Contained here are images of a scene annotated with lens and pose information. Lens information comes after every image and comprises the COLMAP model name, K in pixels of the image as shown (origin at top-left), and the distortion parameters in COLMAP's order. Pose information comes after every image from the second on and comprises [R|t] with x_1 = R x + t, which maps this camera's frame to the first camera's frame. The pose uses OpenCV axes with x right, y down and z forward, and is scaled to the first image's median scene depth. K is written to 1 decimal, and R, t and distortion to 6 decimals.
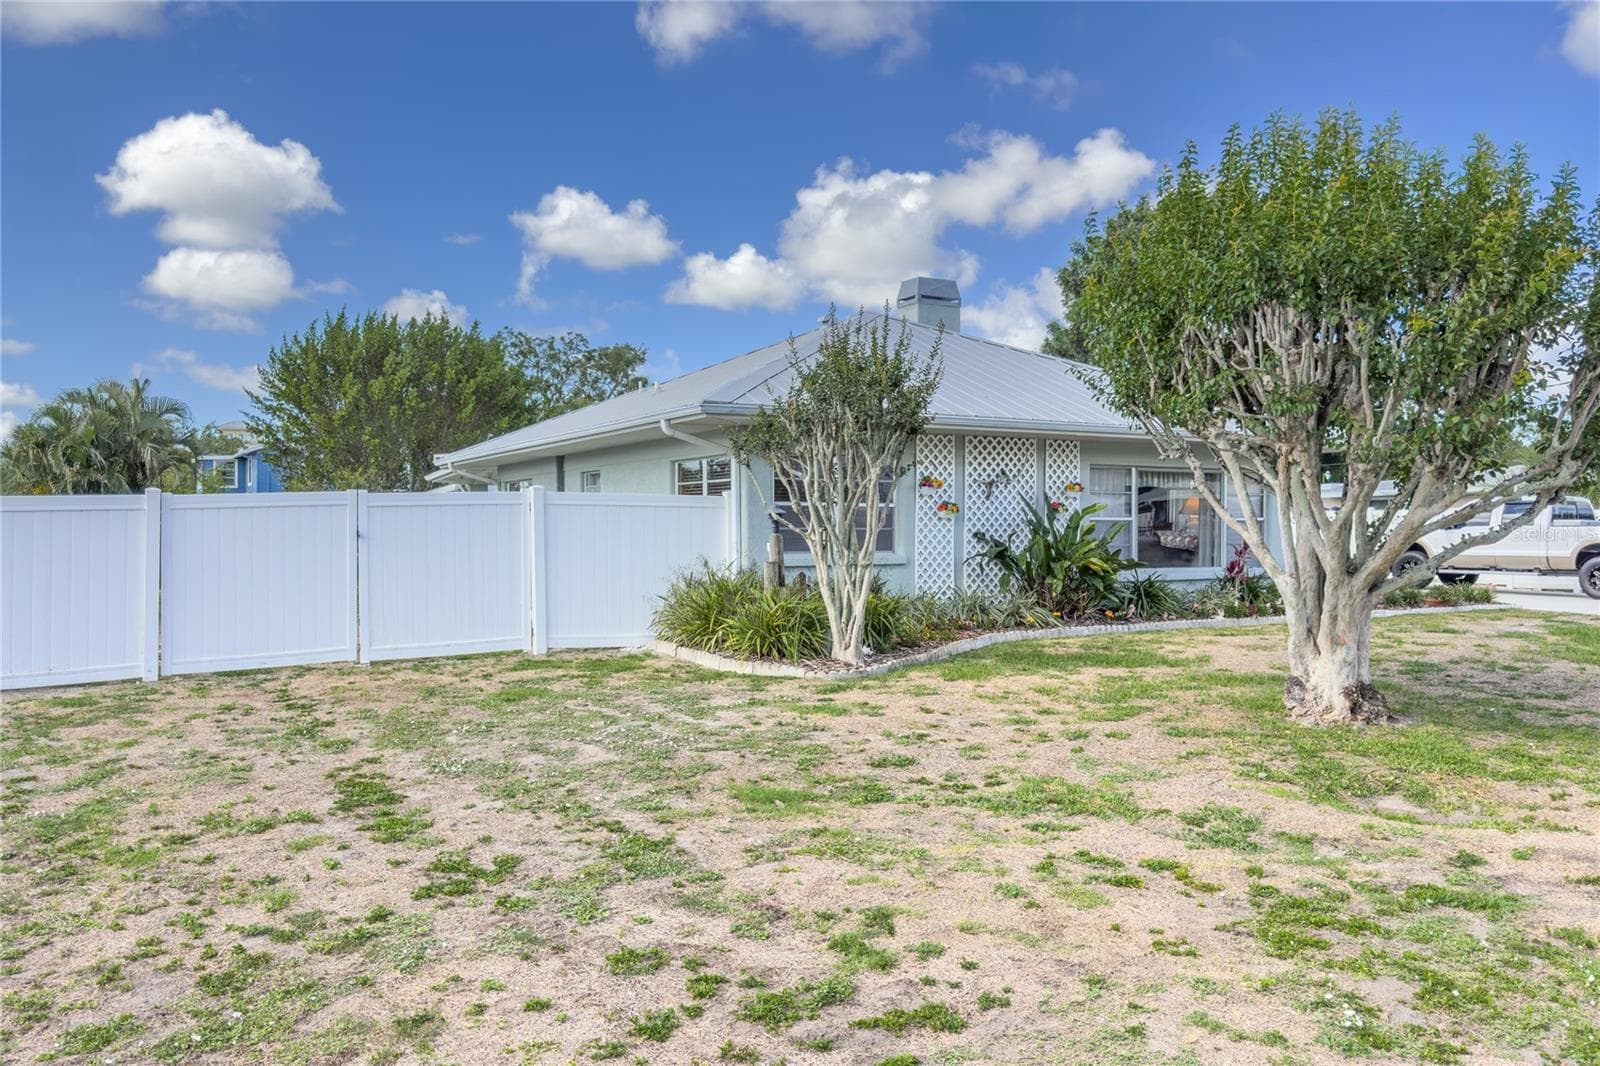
lens RADIAL K [[1200.2, 0, 804.7], [0, 1200.2, 526.3], [0, 0, 1]] dist [-0.002595, -0.000719]
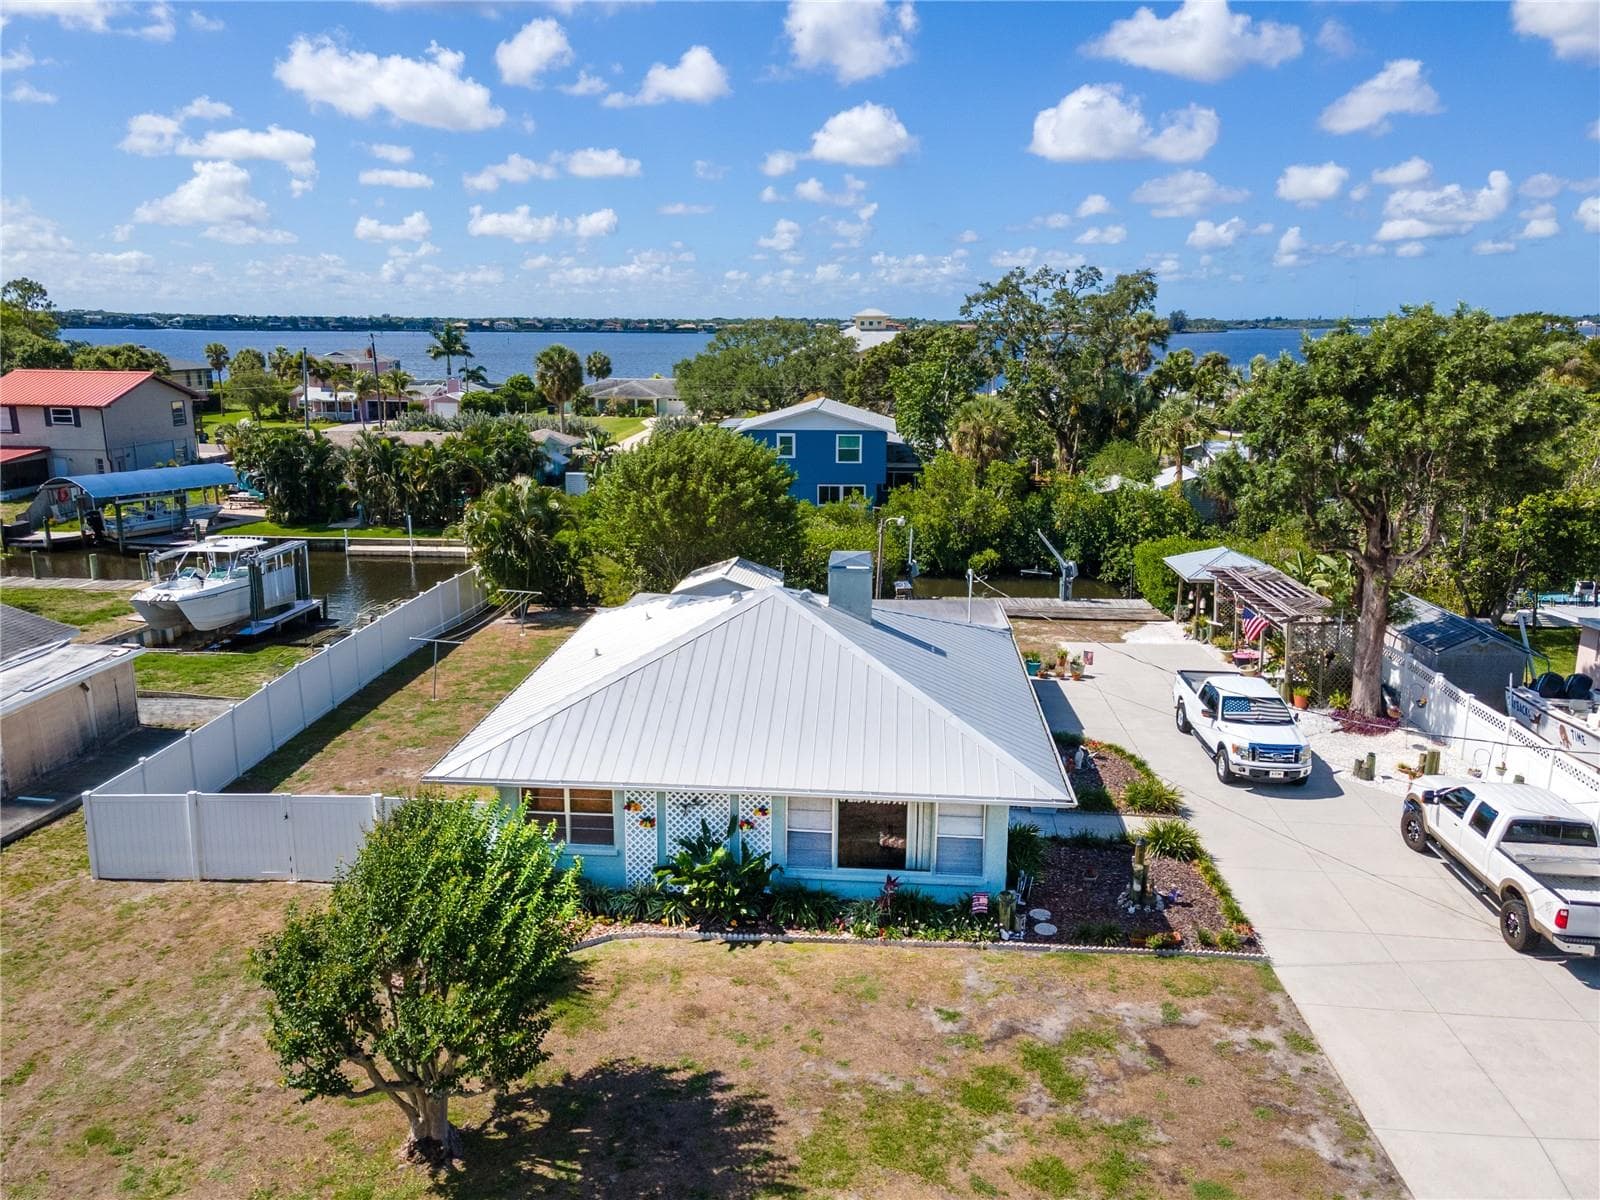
lens RADIAL K [[1169.9, 0, 790.9], [0, 1169.9, 578.7], [0, 0, 1]] dist [0.023252, 0.025198]
pose [[0.828882, 0.119044, -0.546611, 0.993800], [-0.002954, 0.978014, 0.208518, -0.594202], [0.559416, -0.171222, 0.811010, 0.002435]]
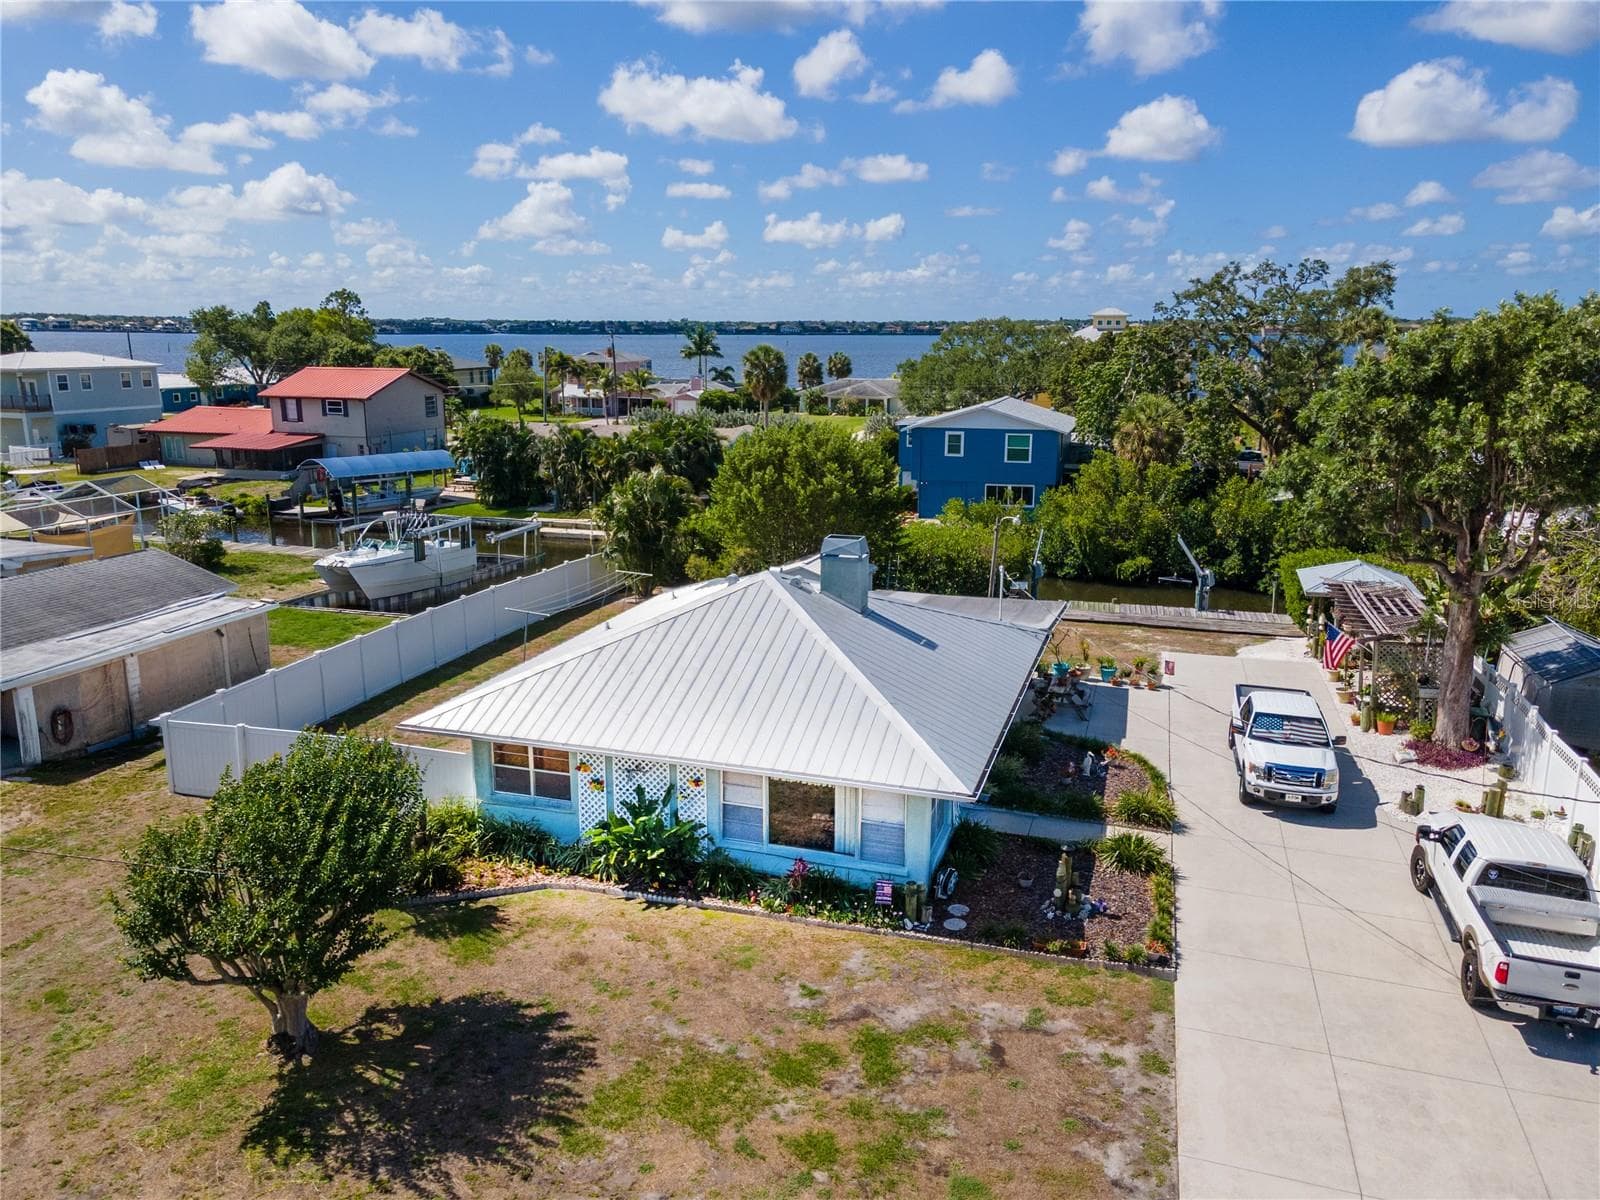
lens RADIAL K [[1159.2, 0, 792.8], [0, 1159.2, 575.8], [0, 0, 1]] dist [0.022278, 0.024530]
pose [[0.678740, 0.152921, -0.718281, 1.314126], [-0.001667, 0.978398, 0.206724, -0.582848], [0.734377, -0.139114, 0.664333, 0.230269]]
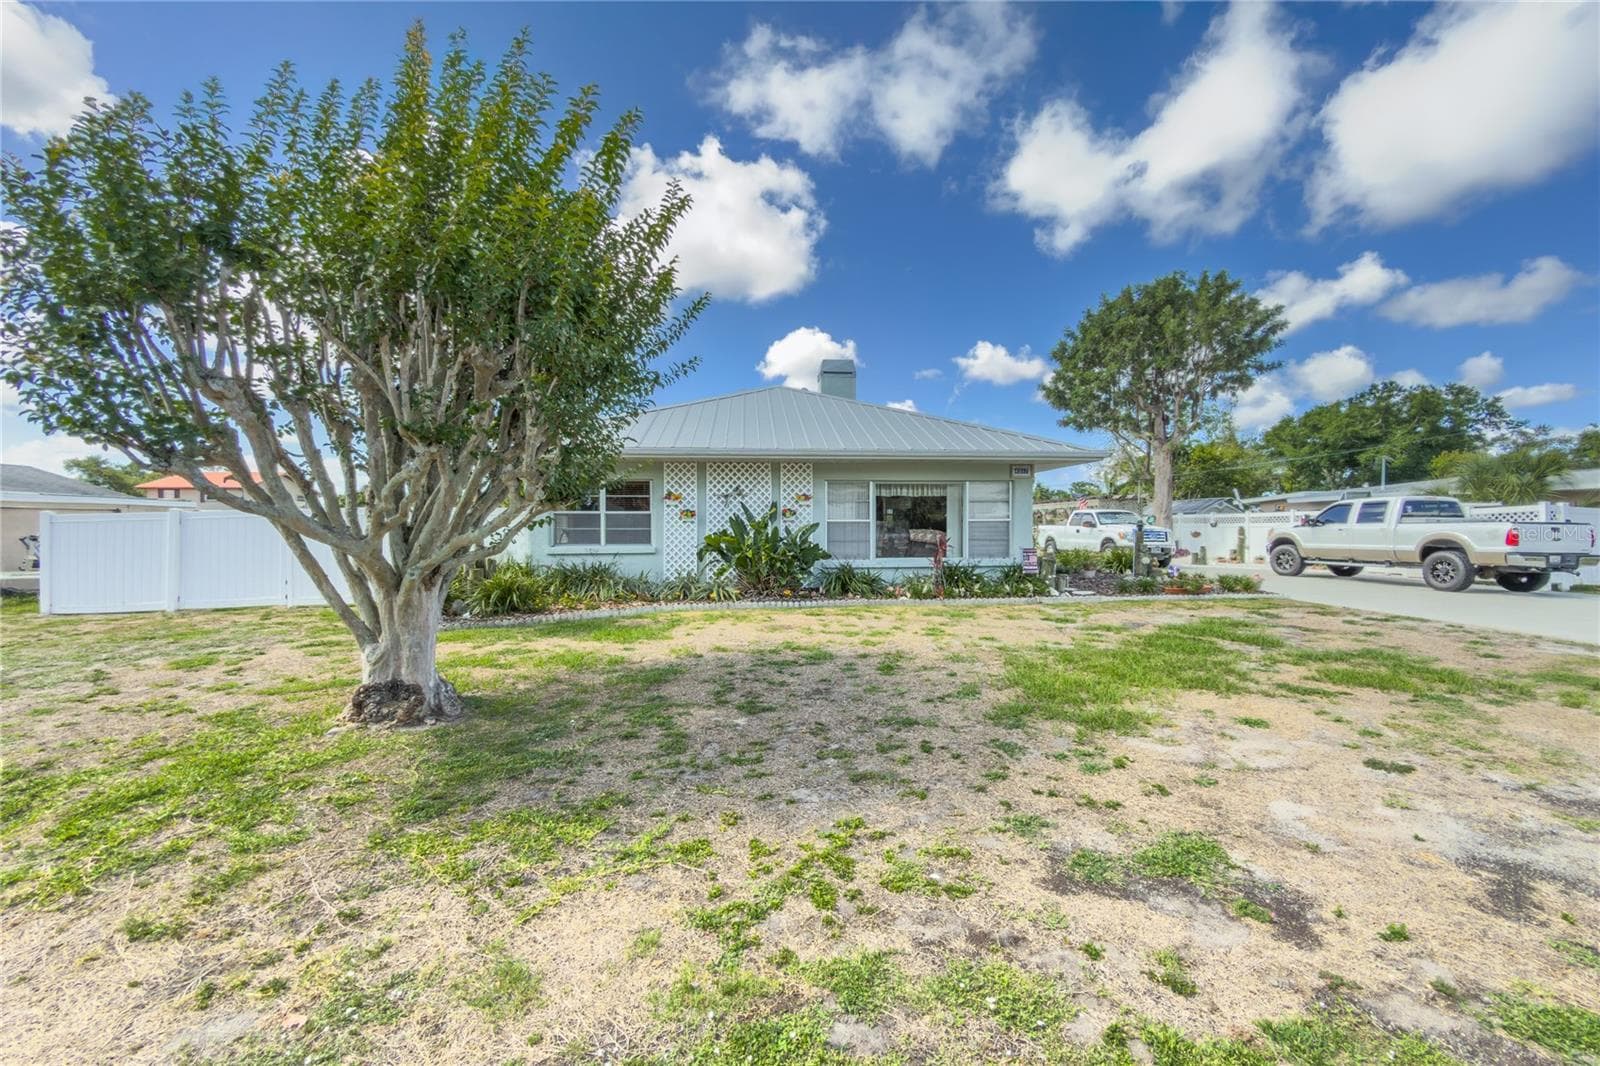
lens RADIAL K [[637.4, 0, 803.4], [0, 637.4, 530.8], [0, 0, 1]] dist [-0.002352, -0.000218]
pose [[0.913243, -0.001698, -0.407412, 0.550259], [0.005242, 0.999958, 0.007584, -0.000050], [0.407382, -0.009061, 0.913213, 0.362381]]
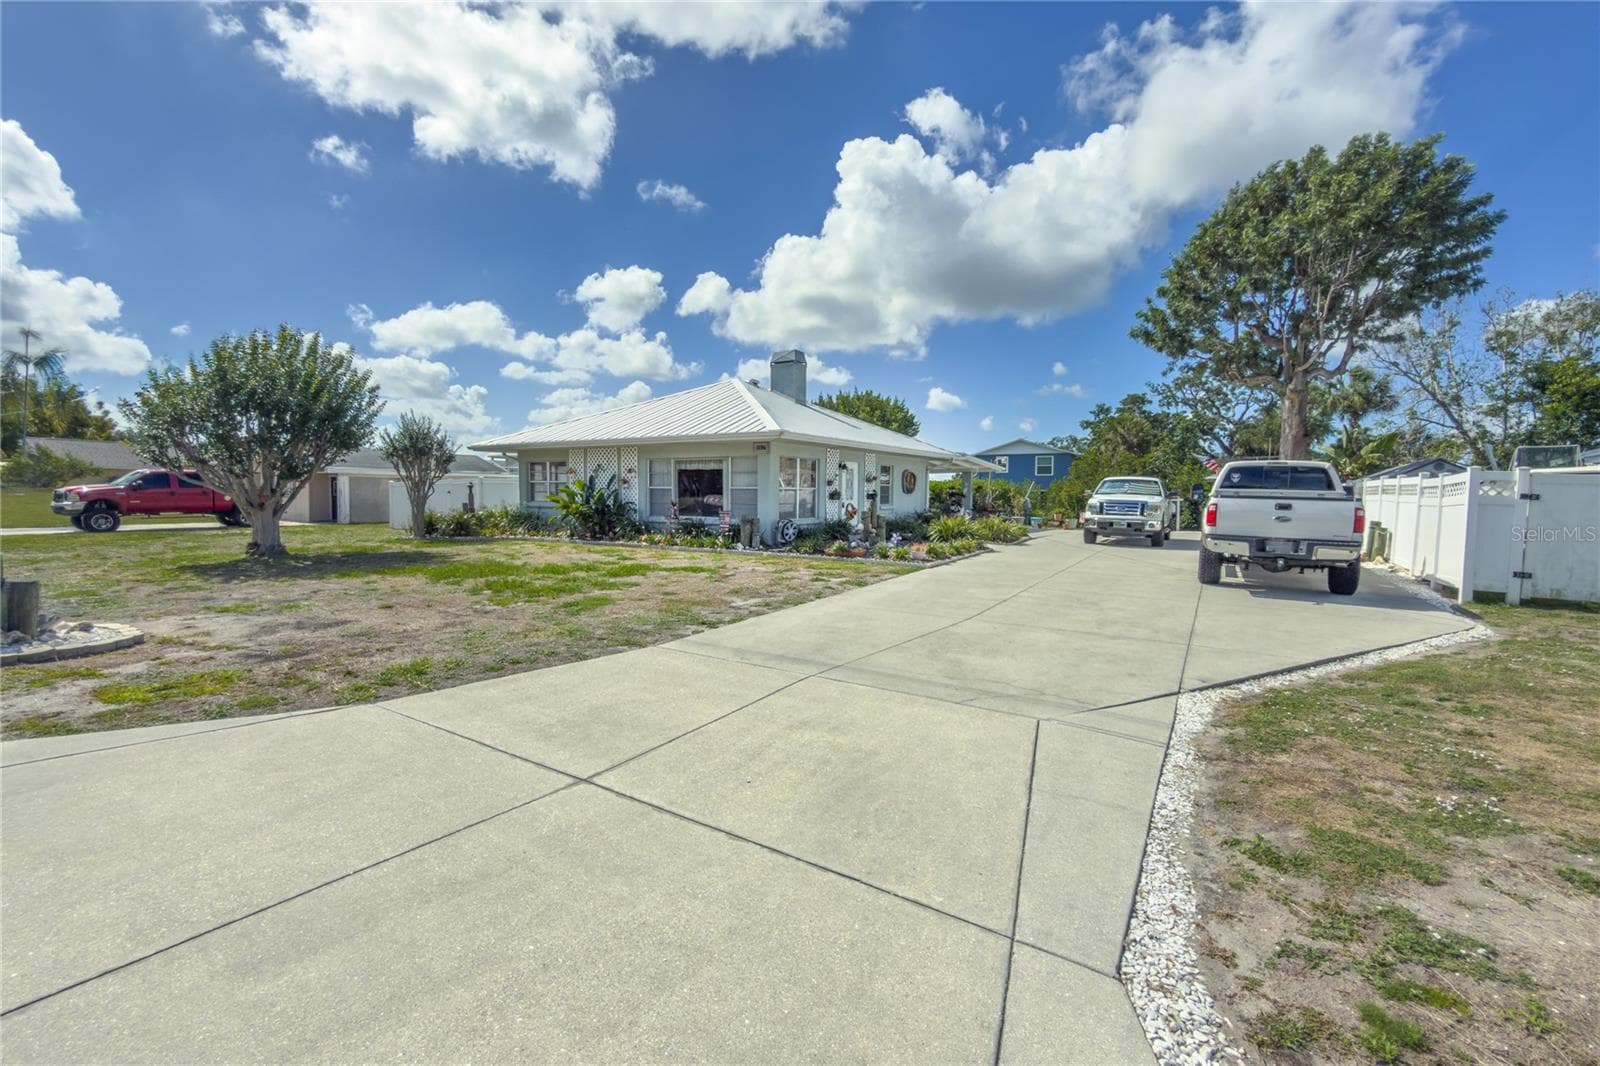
lens RADIAL K [[666.0, 0, 806.4], [0, 666.0, 530.6], [0, 0, 1]] dist [-0.000237, 0.000035]
pose [[0.479512, 0.054546, -0.875839, 1.395635], [-0.006775, 0.998267, 0.058461, -0.001483], [0.877509, -0.022099, 0.479050, 0.776175]]
